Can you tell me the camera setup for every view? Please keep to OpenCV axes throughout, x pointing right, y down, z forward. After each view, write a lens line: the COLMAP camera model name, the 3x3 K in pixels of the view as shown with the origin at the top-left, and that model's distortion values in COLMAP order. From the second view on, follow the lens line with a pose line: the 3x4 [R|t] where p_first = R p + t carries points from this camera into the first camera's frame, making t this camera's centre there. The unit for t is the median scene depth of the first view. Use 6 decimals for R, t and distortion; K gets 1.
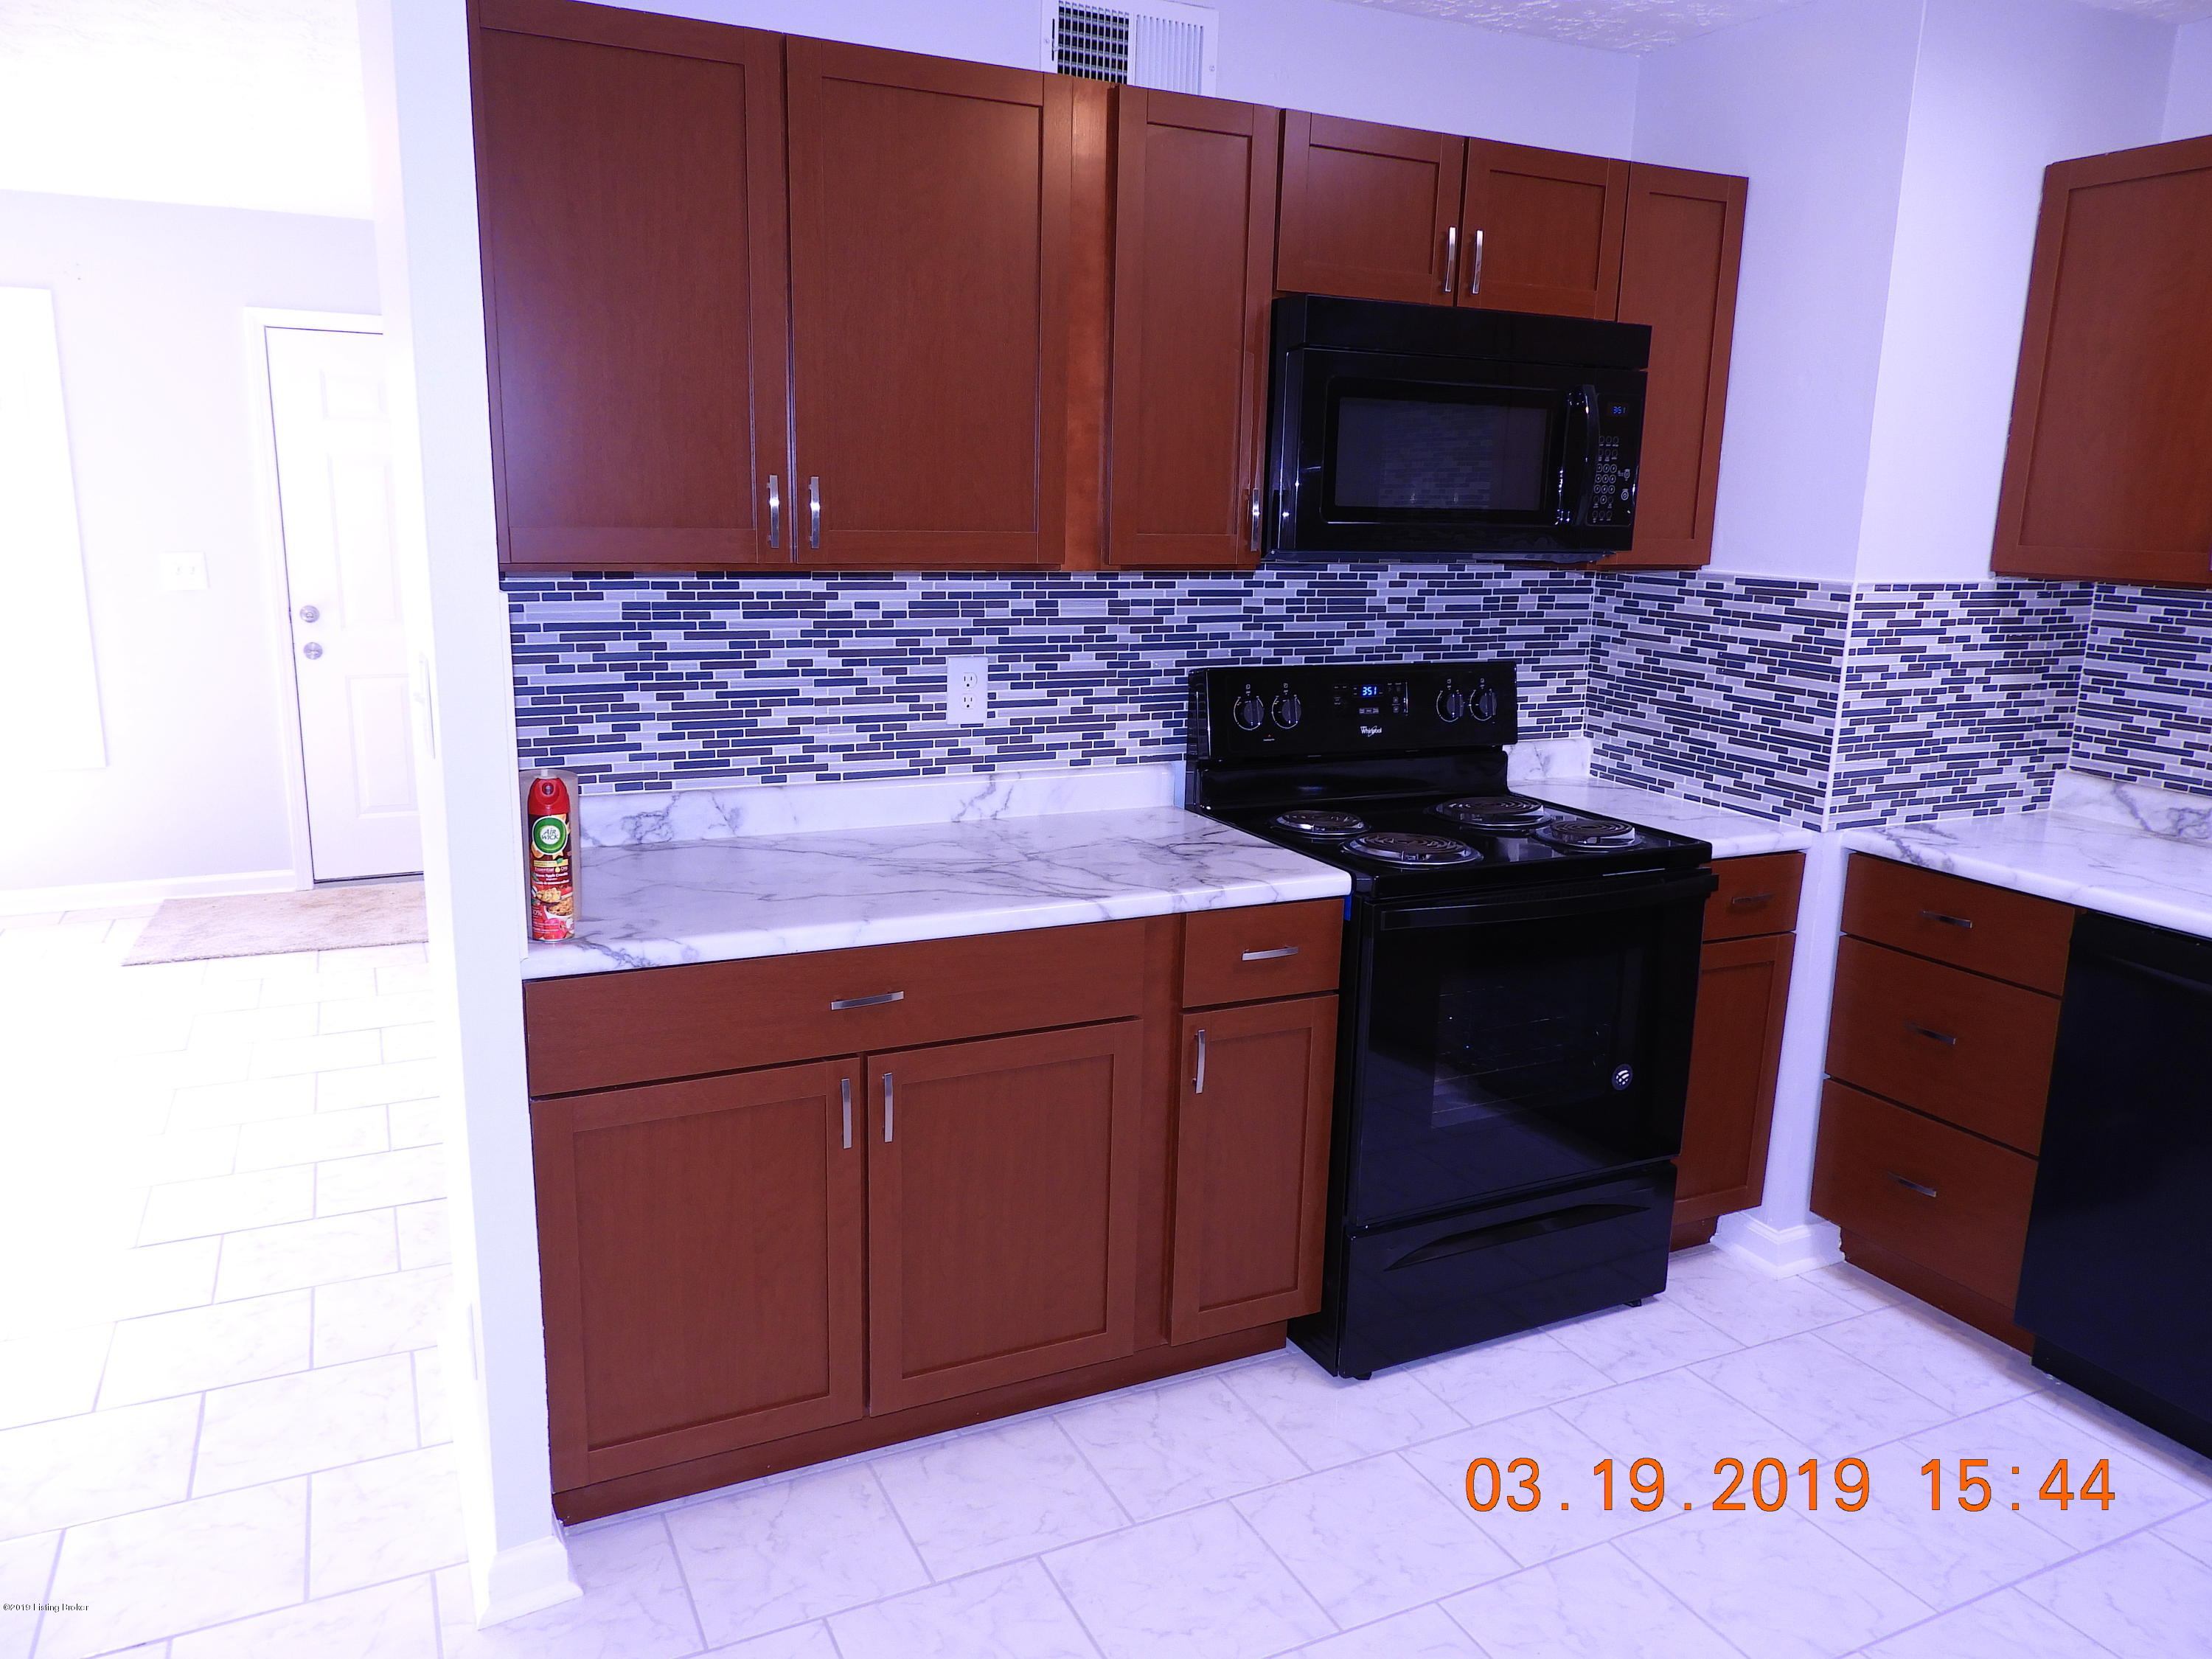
lens RADIAL K [[1566.8, 0, 1106.0], [0, 1566.8, 829.5], [0, 0, 1]] dist [0.005742, -0.000684]
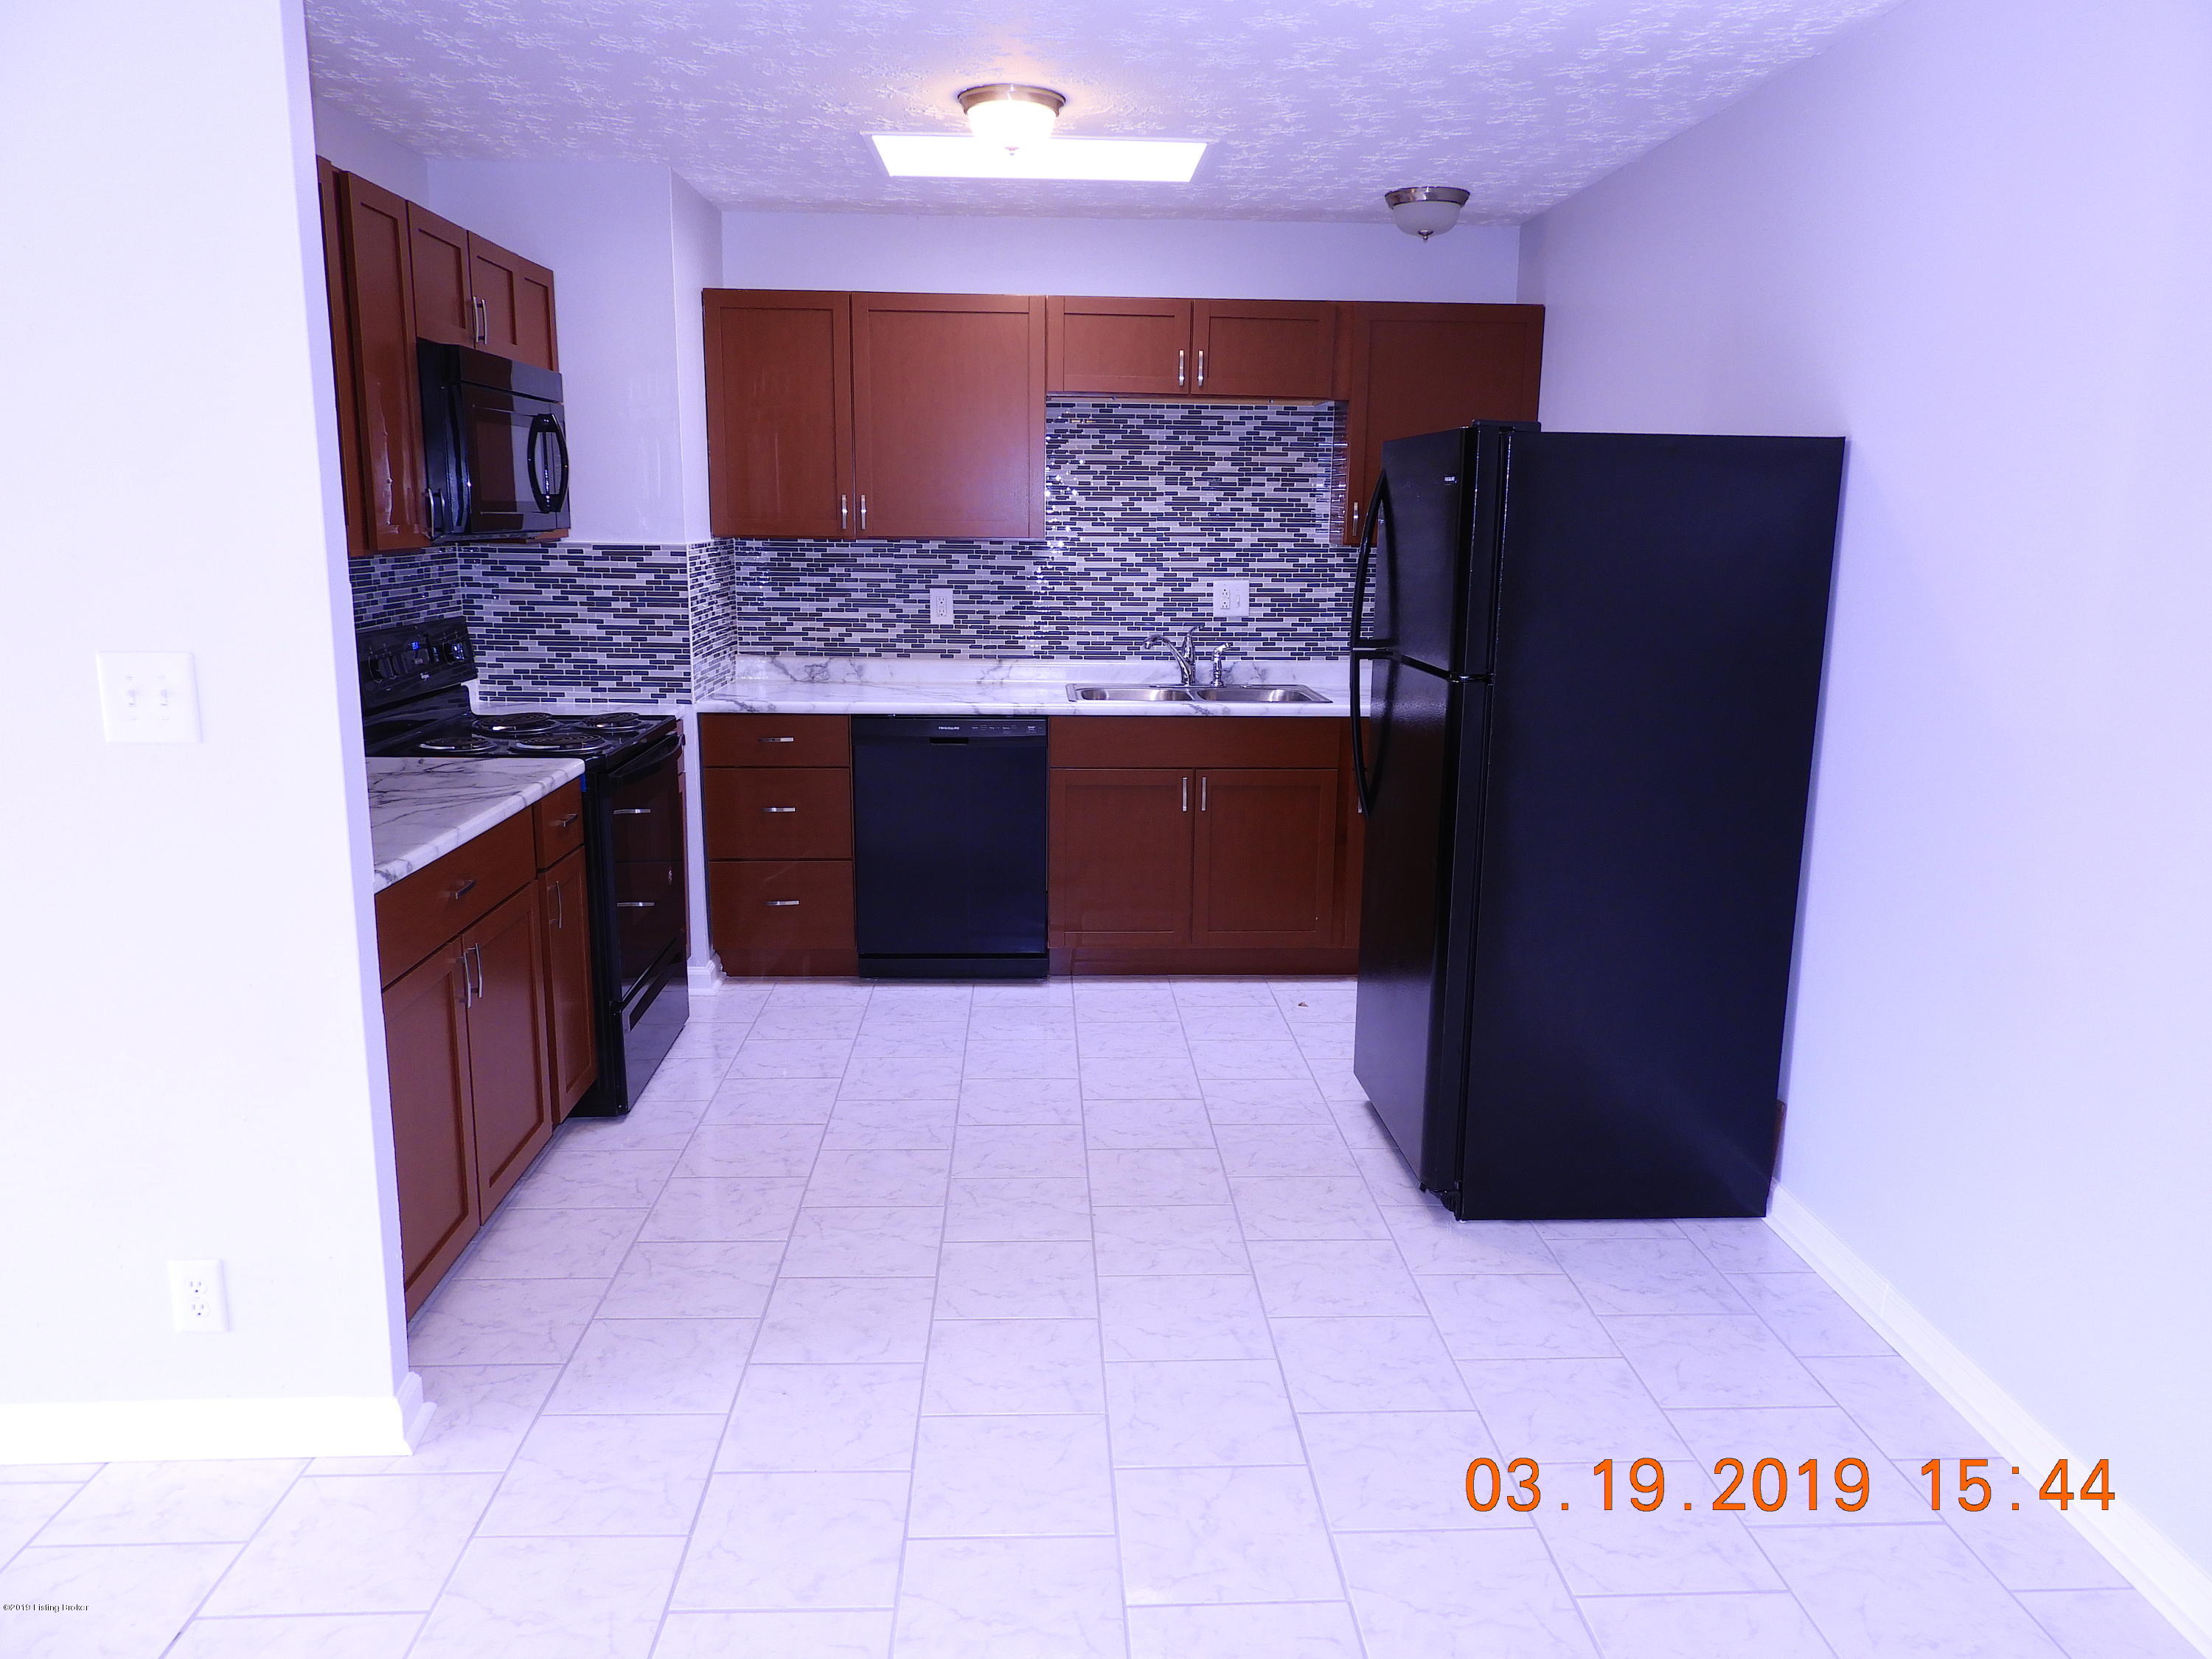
lens RADIAL K [[1566.8, 0, 1106.0], [0, 1566.8, 829.5], [0, 0, 1]] dist [0.005742, -0.000684]
pose [[0.398659, -0.203402, 0.894259, -0.772549], [0.188222, 0.972484, 0.137285, -0.012778], [-0.897576, 0.113589, 0.425974, -0.025308]]
